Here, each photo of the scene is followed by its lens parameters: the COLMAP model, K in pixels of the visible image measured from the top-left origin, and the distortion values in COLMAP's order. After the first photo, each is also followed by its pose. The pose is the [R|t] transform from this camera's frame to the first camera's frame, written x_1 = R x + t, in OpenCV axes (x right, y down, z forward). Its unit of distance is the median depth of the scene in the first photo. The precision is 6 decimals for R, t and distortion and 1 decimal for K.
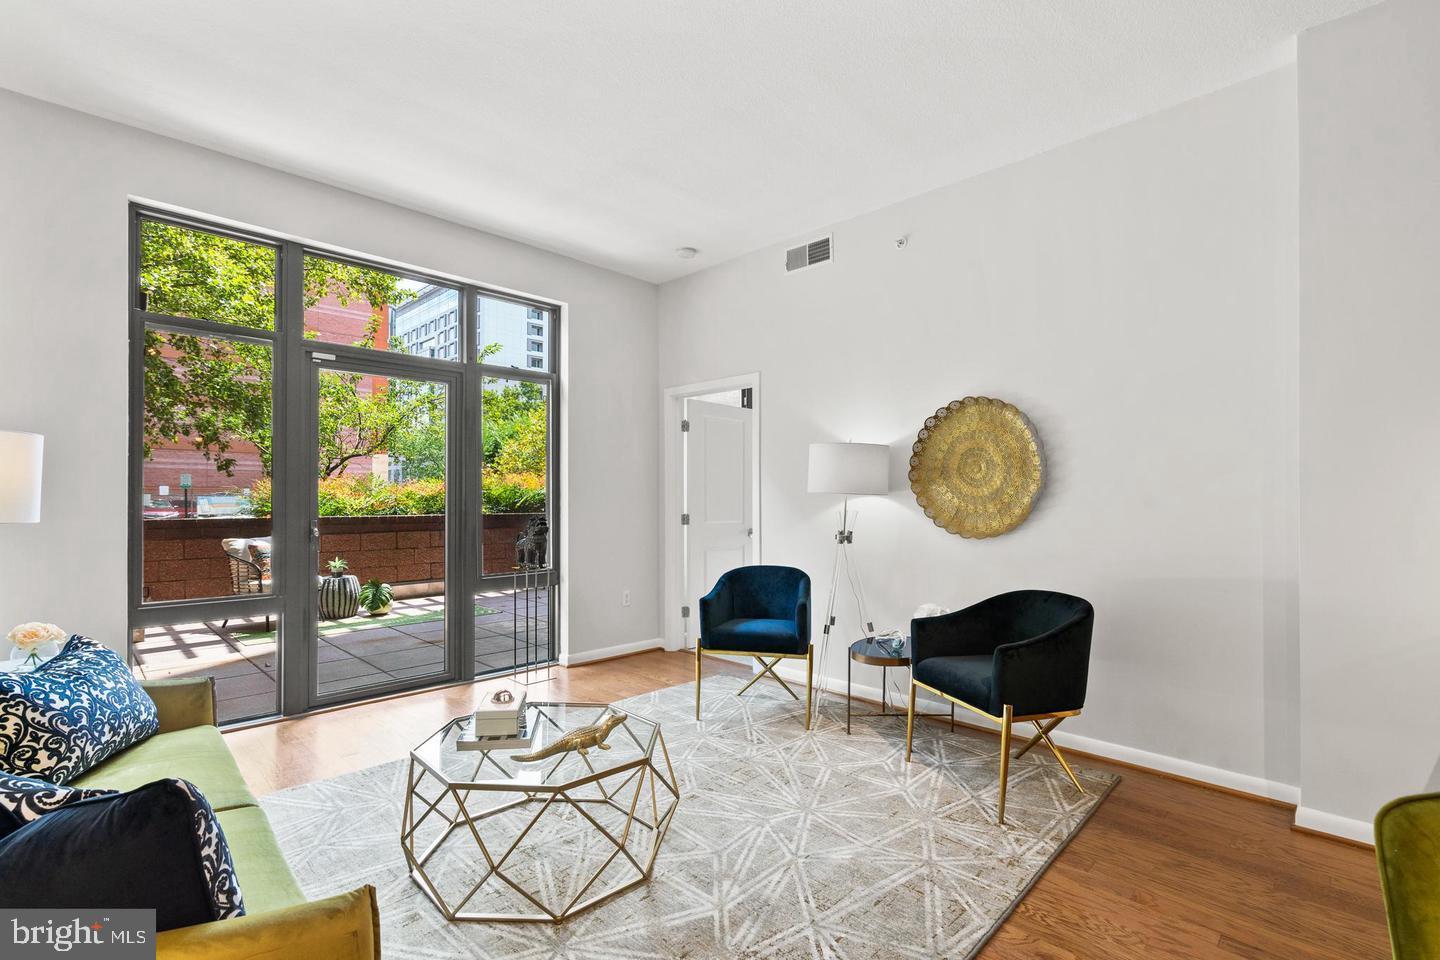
lens RADIAL K [[659.7, 0, 719.6], [0, 659.7, 500.9], [0, 0, 1]] dist [-0.000662, -0.000028]
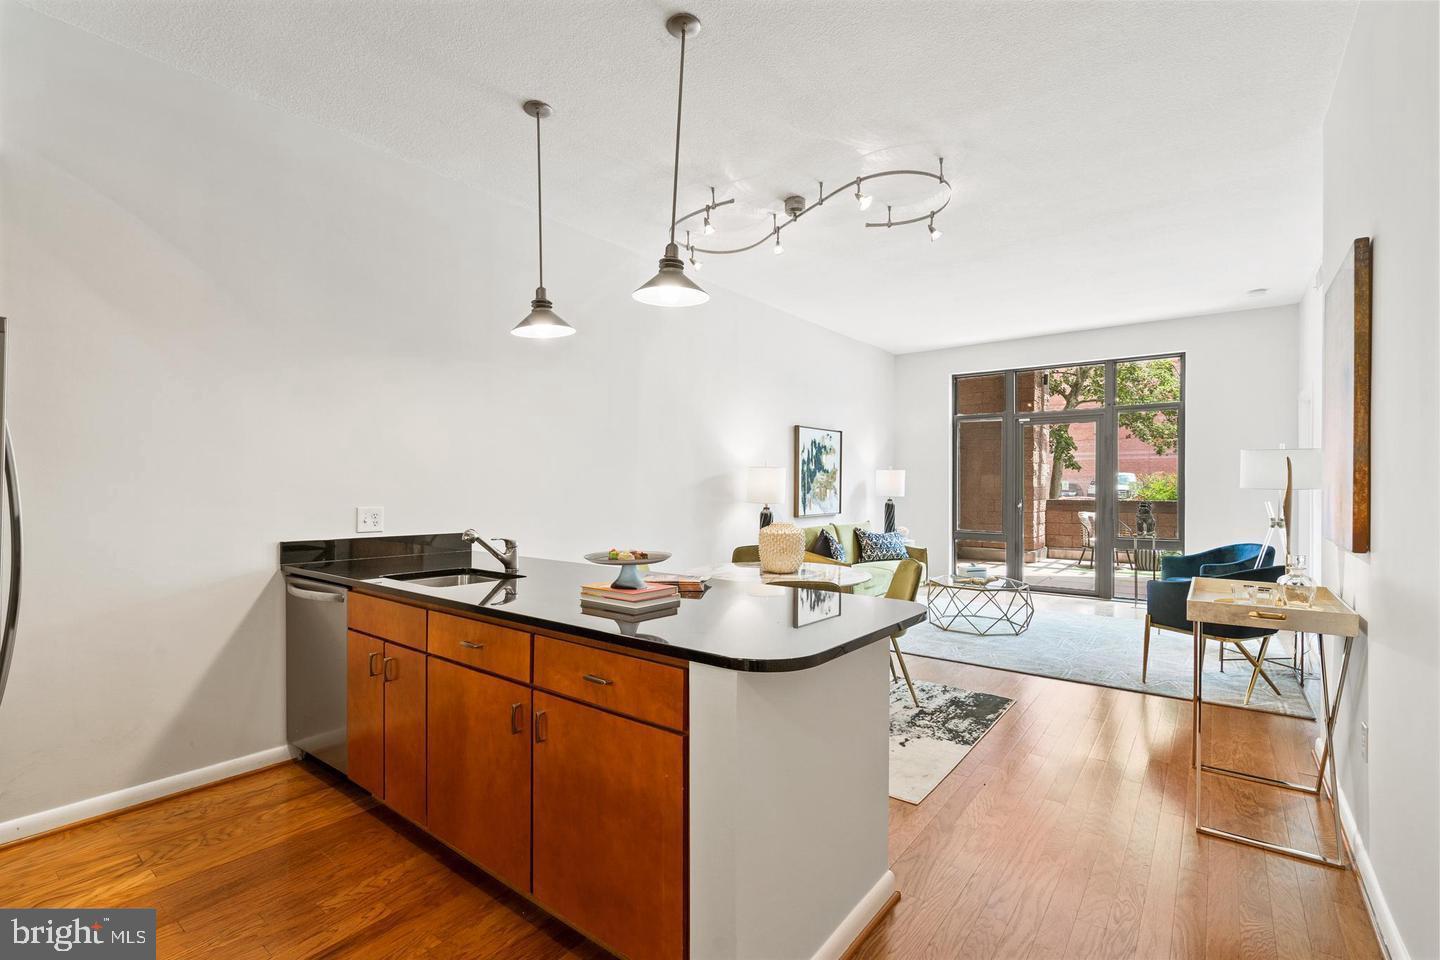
lens RADIAL K [[649.1, 0, 713.0], [0, 649.1, 484.7], [0, 0, 1]] dist [-0.002265, -0.000030]
pose [[0.128160, -0.000570, -0.991753, 1.033716], [0.000192, 1.000000, -0.000550, -0.013896], [0.991753, -0.000120, 0.128160, -0.179853]]
